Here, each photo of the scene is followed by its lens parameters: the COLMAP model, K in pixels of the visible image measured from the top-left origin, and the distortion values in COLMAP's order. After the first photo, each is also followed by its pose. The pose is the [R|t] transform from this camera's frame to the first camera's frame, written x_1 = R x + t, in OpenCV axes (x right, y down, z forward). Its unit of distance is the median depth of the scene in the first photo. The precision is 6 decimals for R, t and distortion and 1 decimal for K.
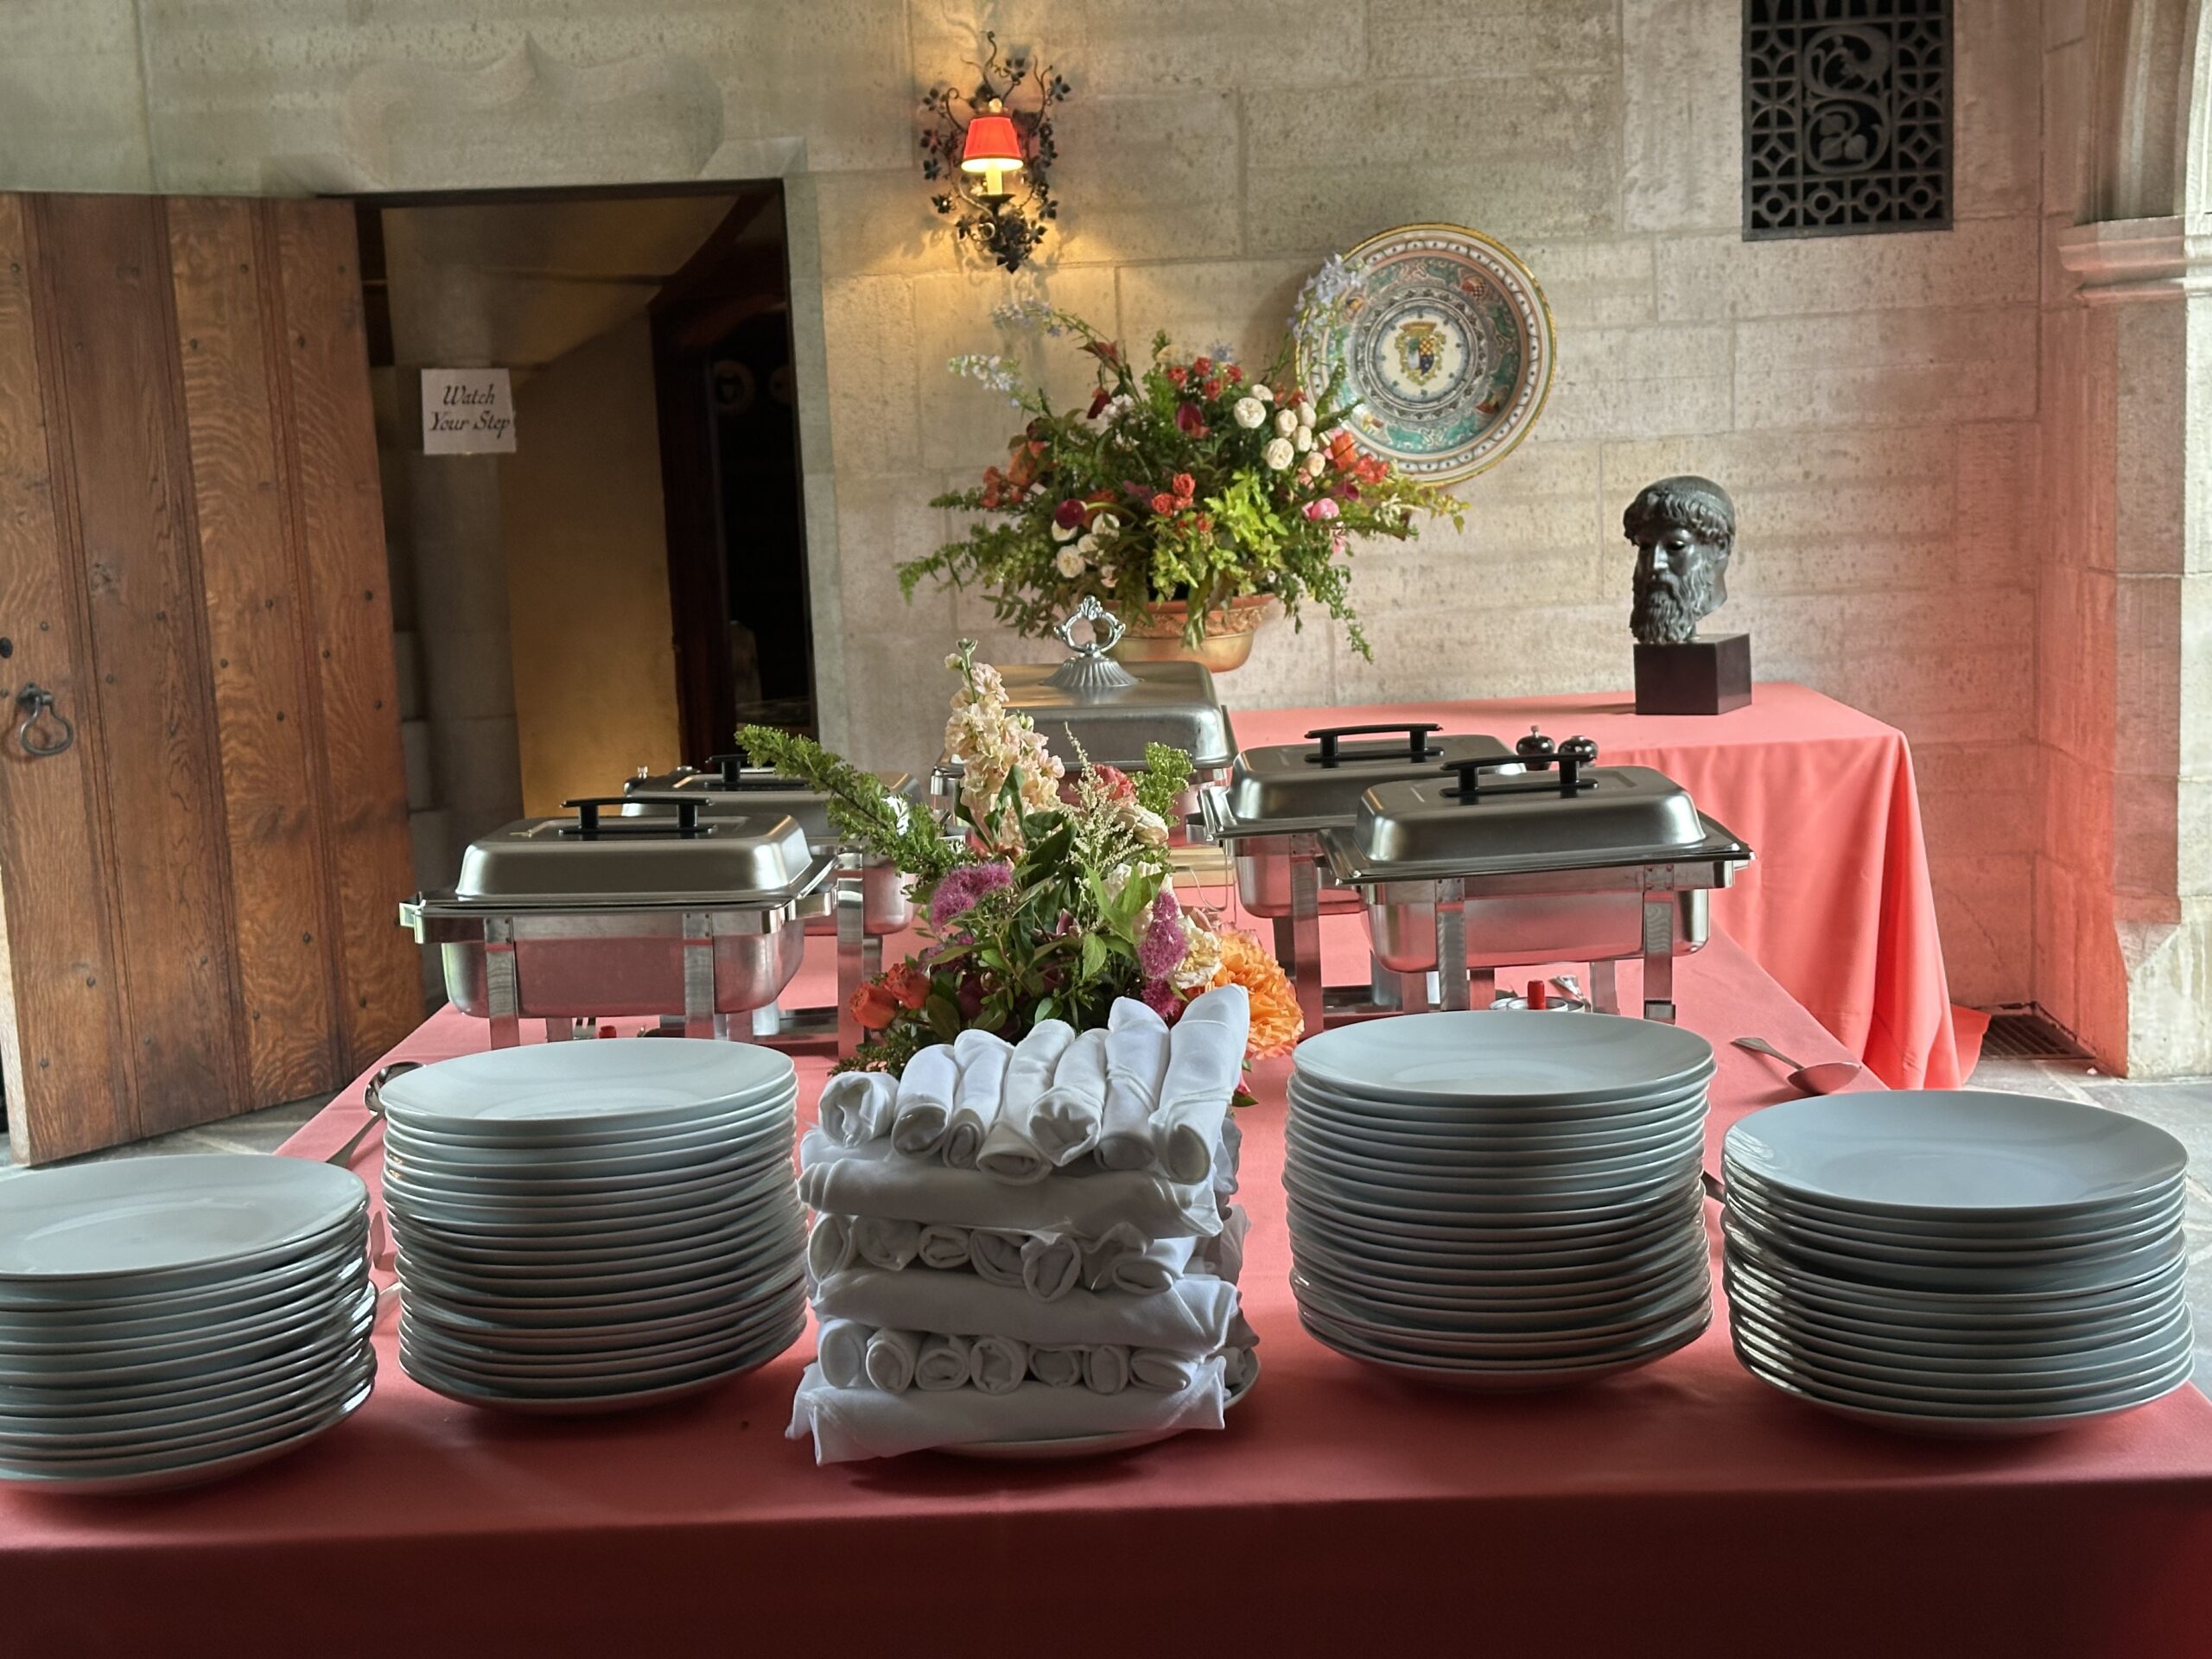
lens RADIAL K [[3038.7, 0, 1106.0], [0, 3038.7, 829.5], [0, 0, 1]] dist [0.185424, -0.376183]
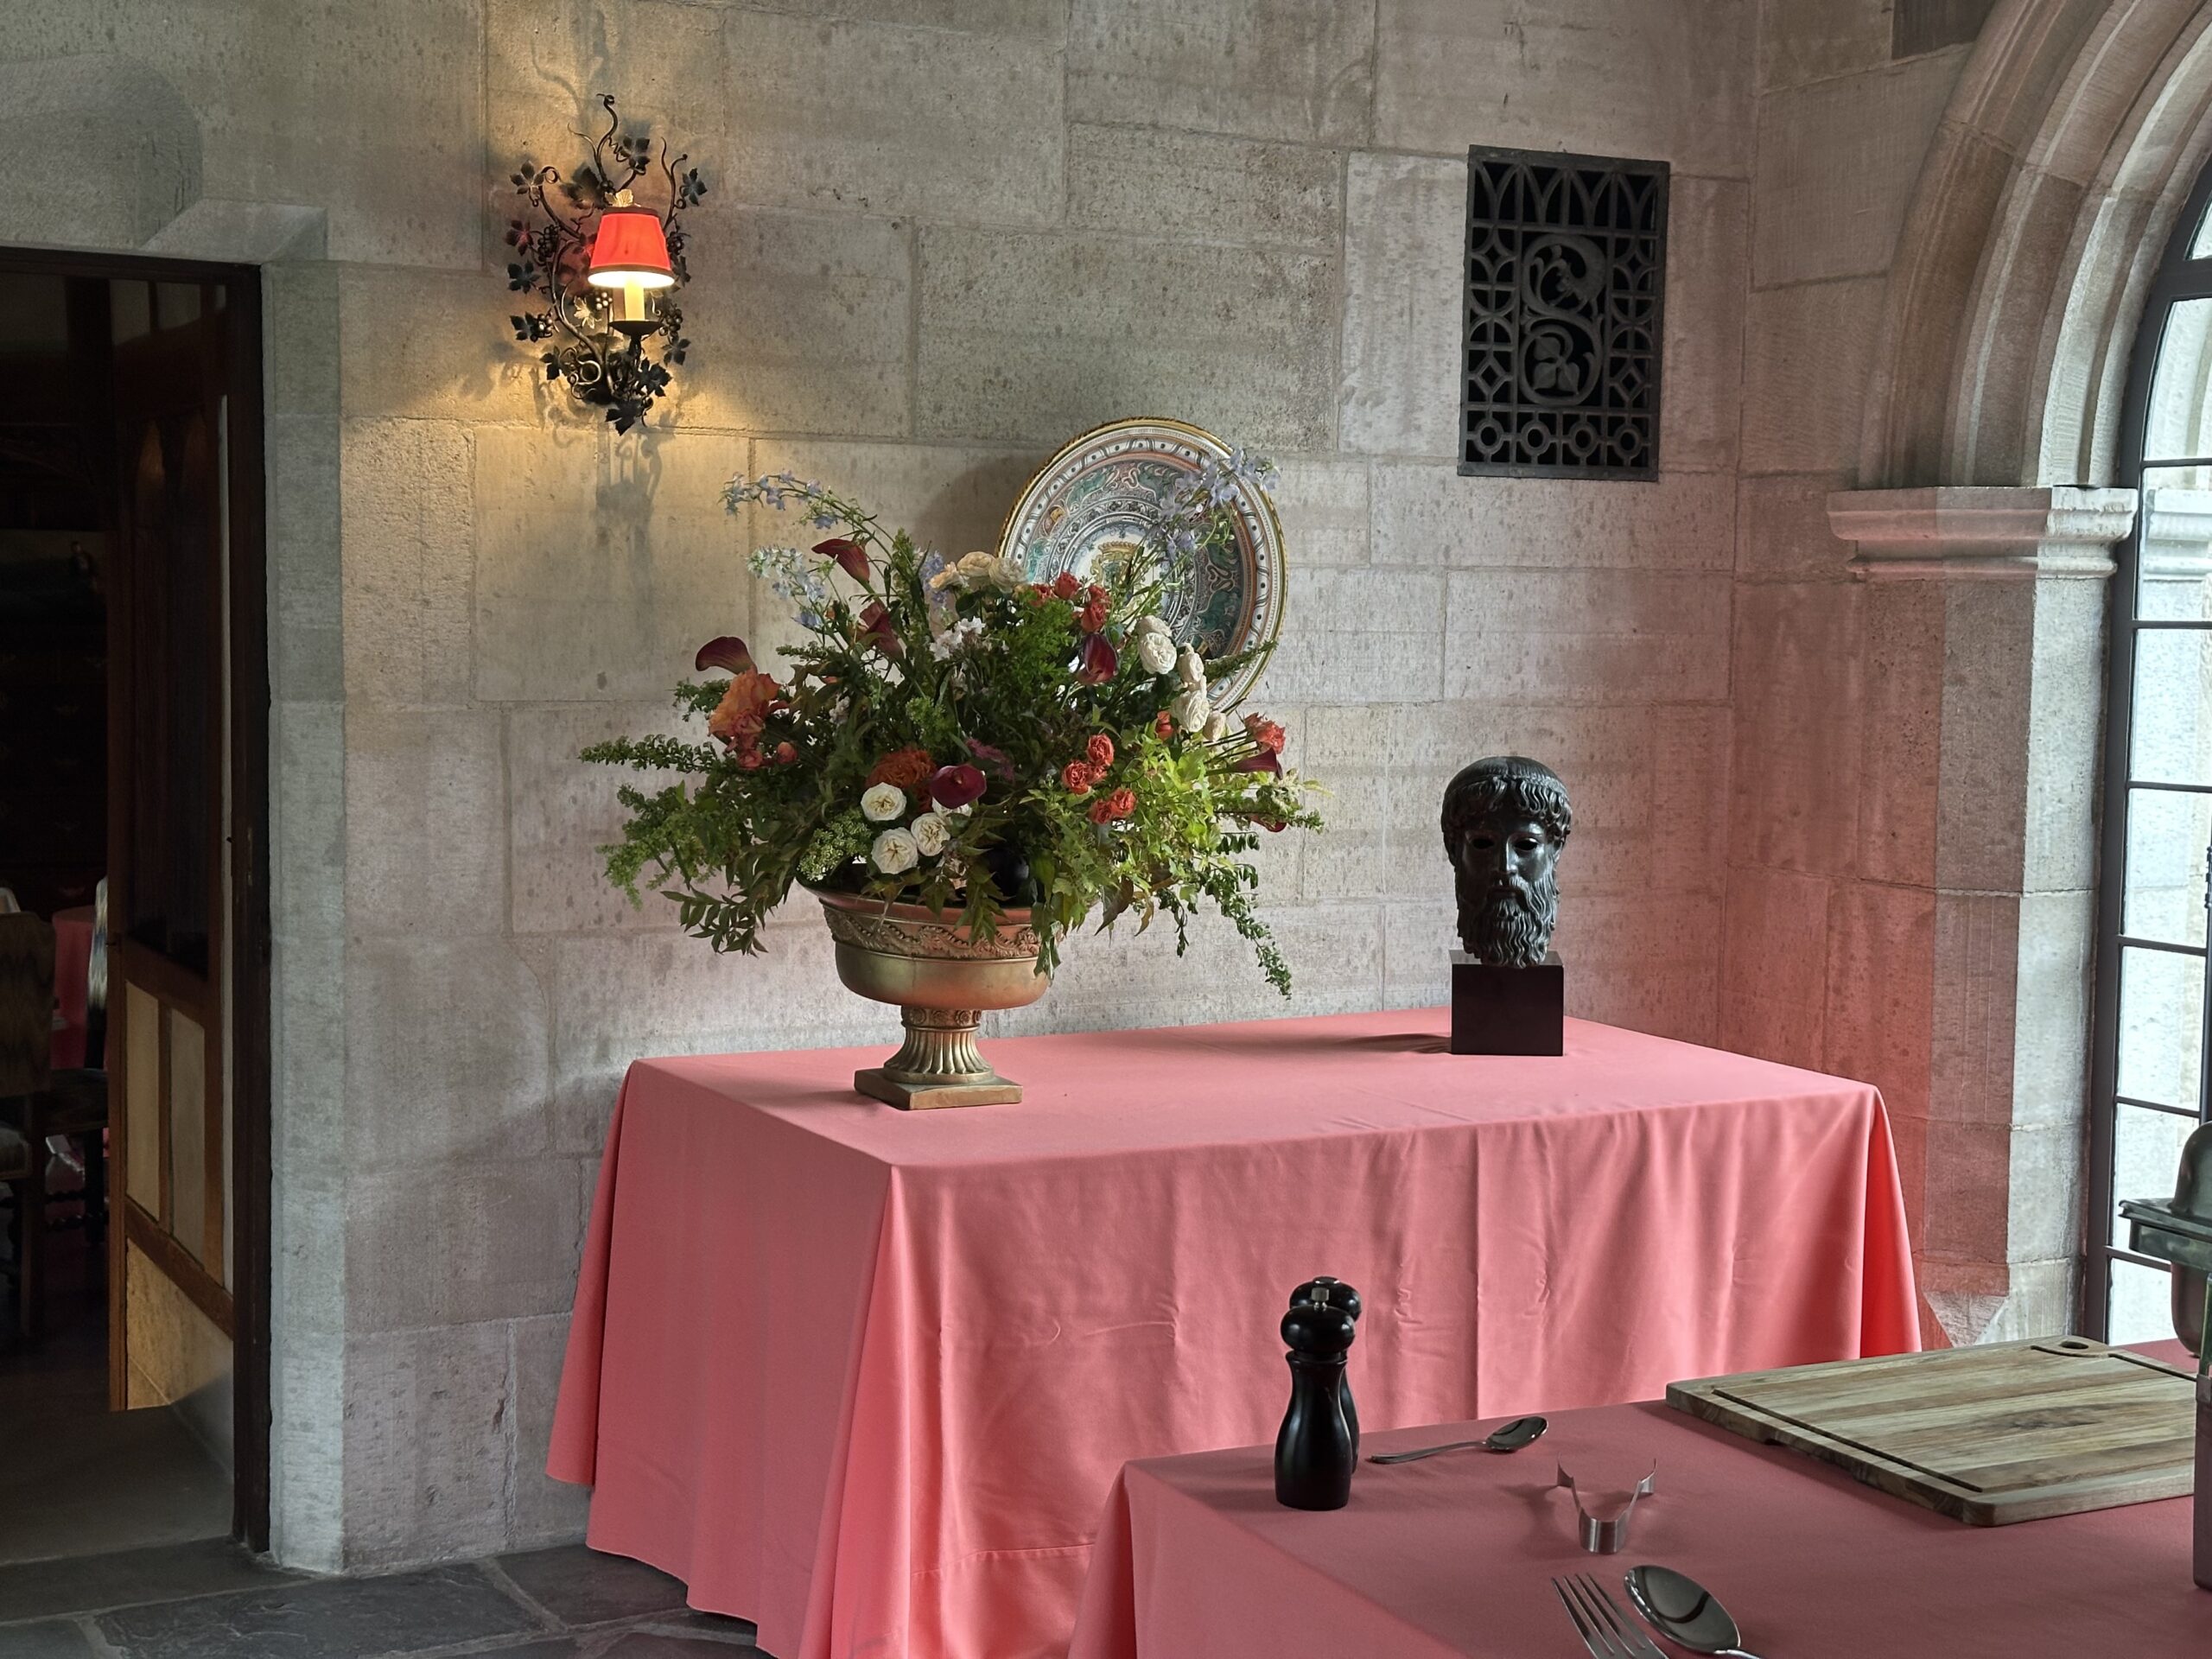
lens RADIAL K [[3038.7, 0, 1106.0], [0, 3038.7, 829.5], [0, 0, 1]] dist [0.185424, -0.376183]
pose [[0.878624, 0.022390, 0.476990, -0.268546], [0.013276, 0.997369, -0.071270, -0.038444], [-0.477331, 0.068952, 0.876014, 0.331760]]
